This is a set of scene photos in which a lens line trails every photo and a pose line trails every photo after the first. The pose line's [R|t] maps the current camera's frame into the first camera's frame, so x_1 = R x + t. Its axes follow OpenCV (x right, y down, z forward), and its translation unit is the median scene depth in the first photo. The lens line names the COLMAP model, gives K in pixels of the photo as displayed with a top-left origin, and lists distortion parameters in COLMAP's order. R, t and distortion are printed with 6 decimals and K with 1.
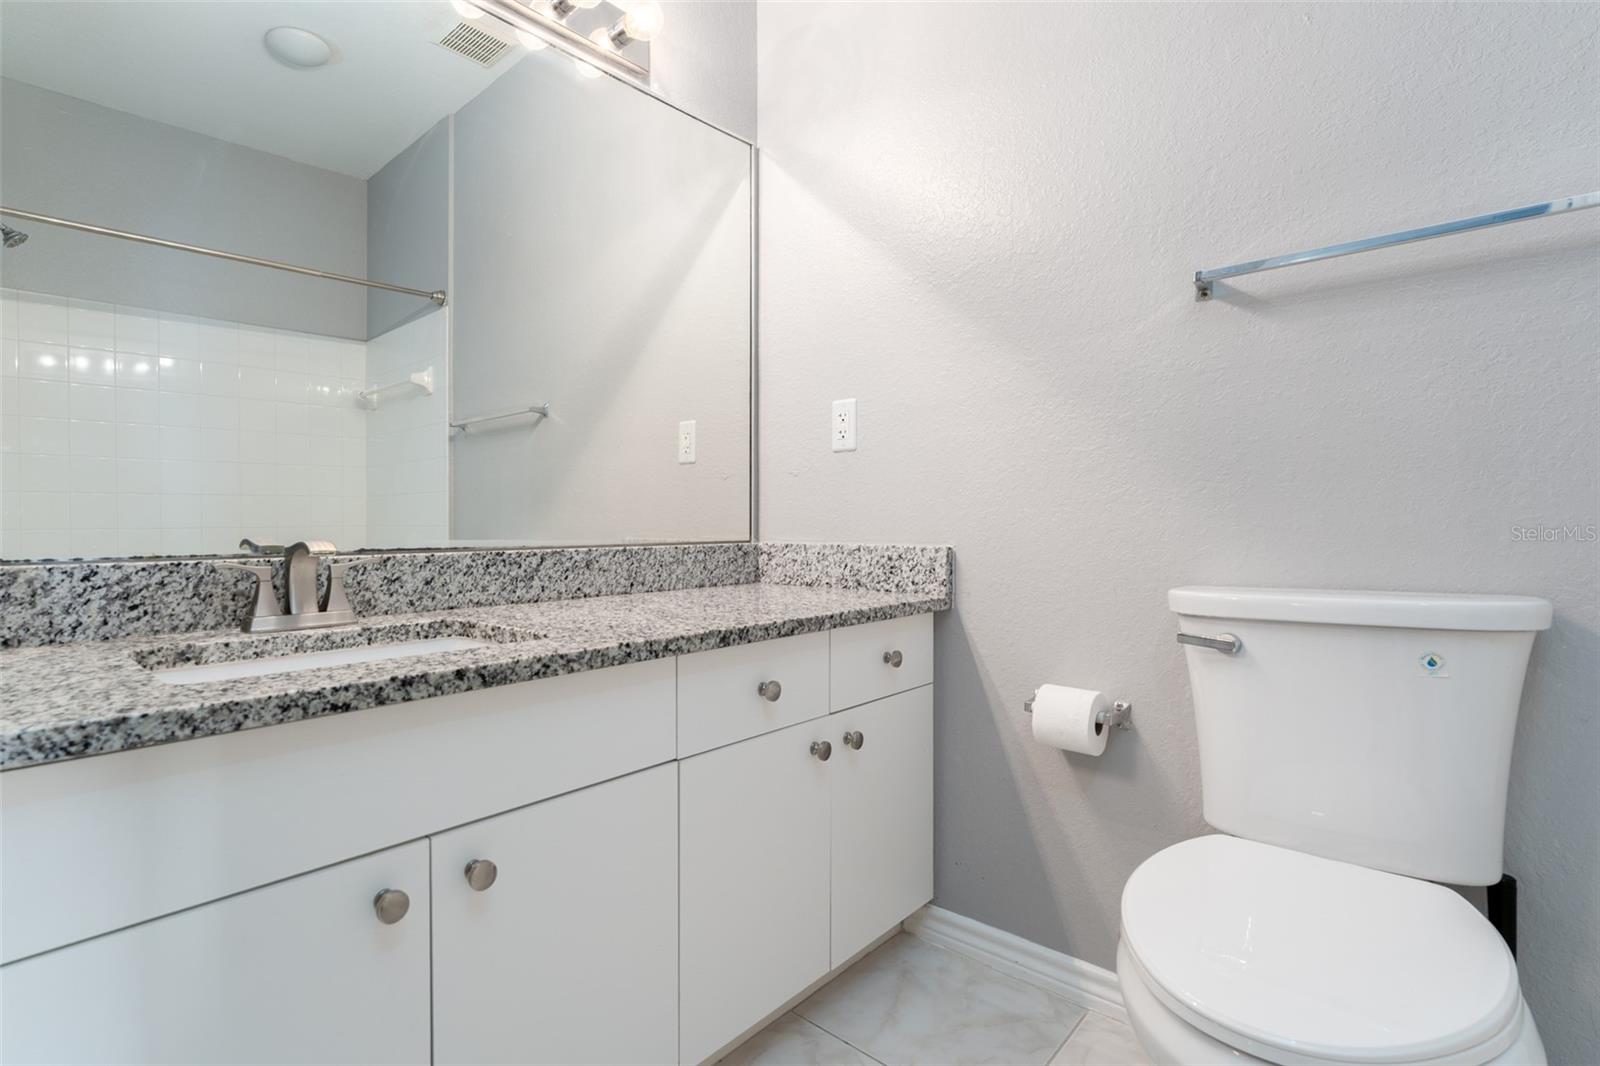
lens RADIAL K [[738.8, 0, 800.4], [0, 738.8, 528.7], [0, 0, 1]] dist [-0.004362, -0.000774]
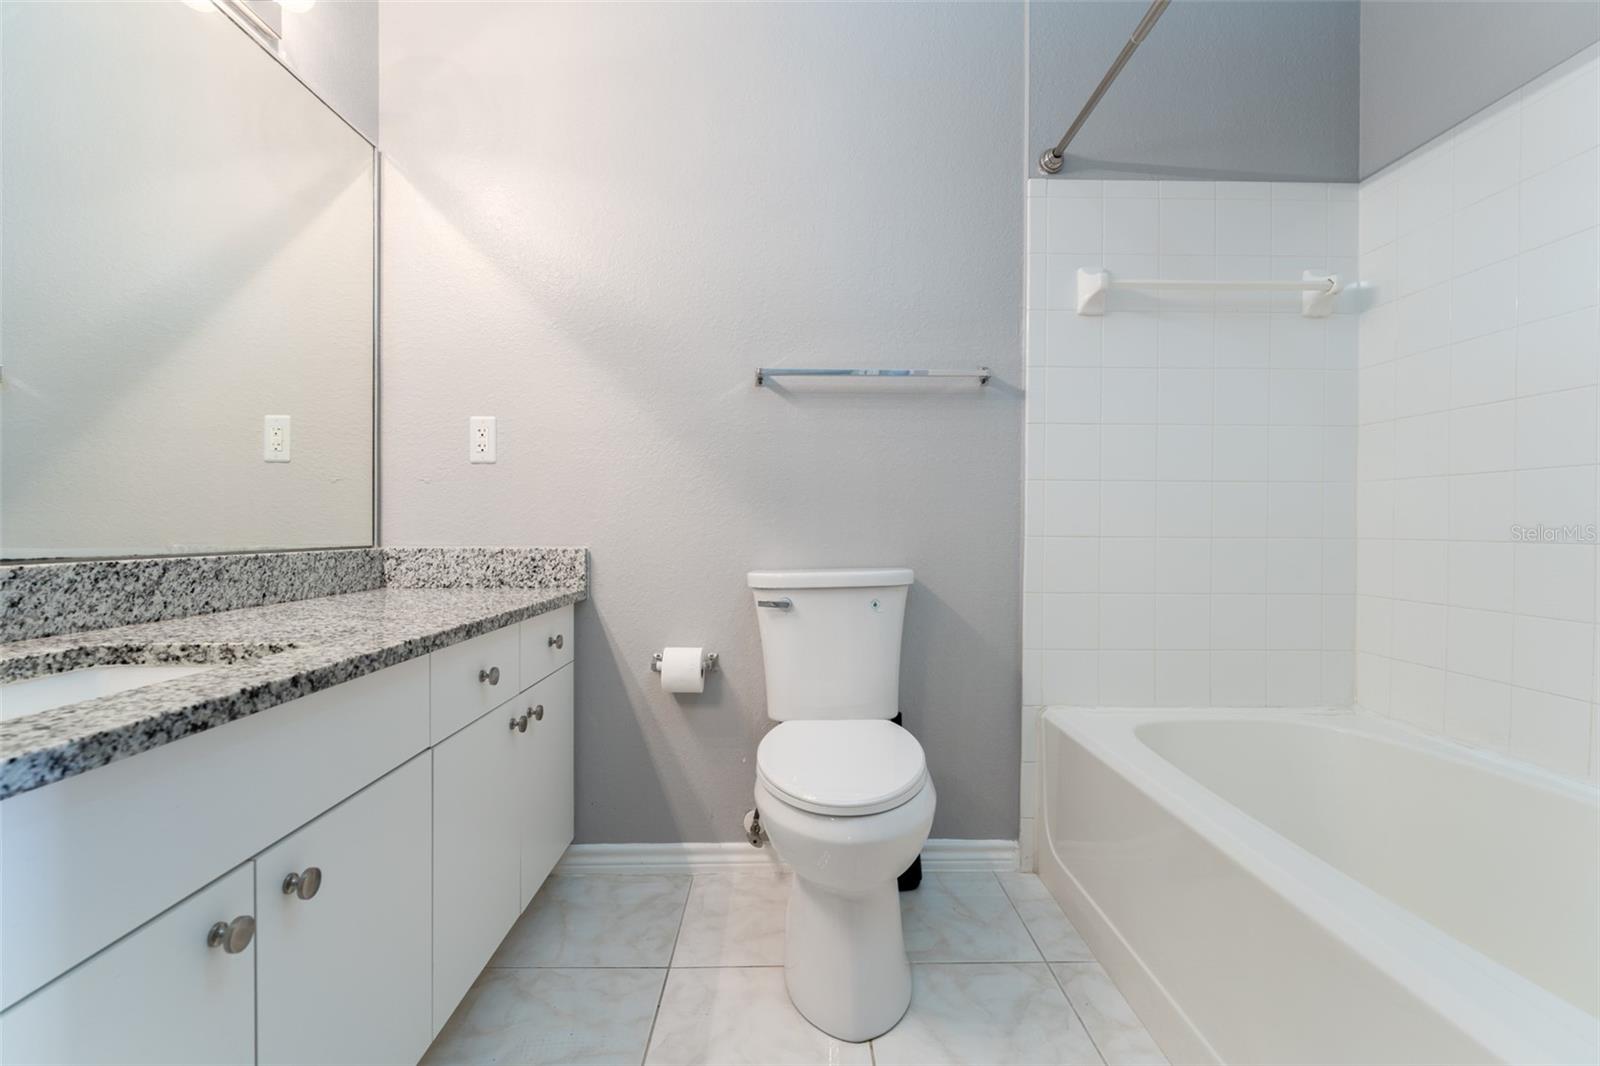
lens RADIAL K [[738.8, 0, 800.4], [0, 738.8, 528.7], [0, 0, 1]] dist [-0.004362, -0.000774]
pose [[0.680555, 0.004598, 0.732683, -0.493395], [0.001666, 0.999968, -0.007824, 0.002164], [-0.732695, 0.006546, 0.680526, -0.110154]]
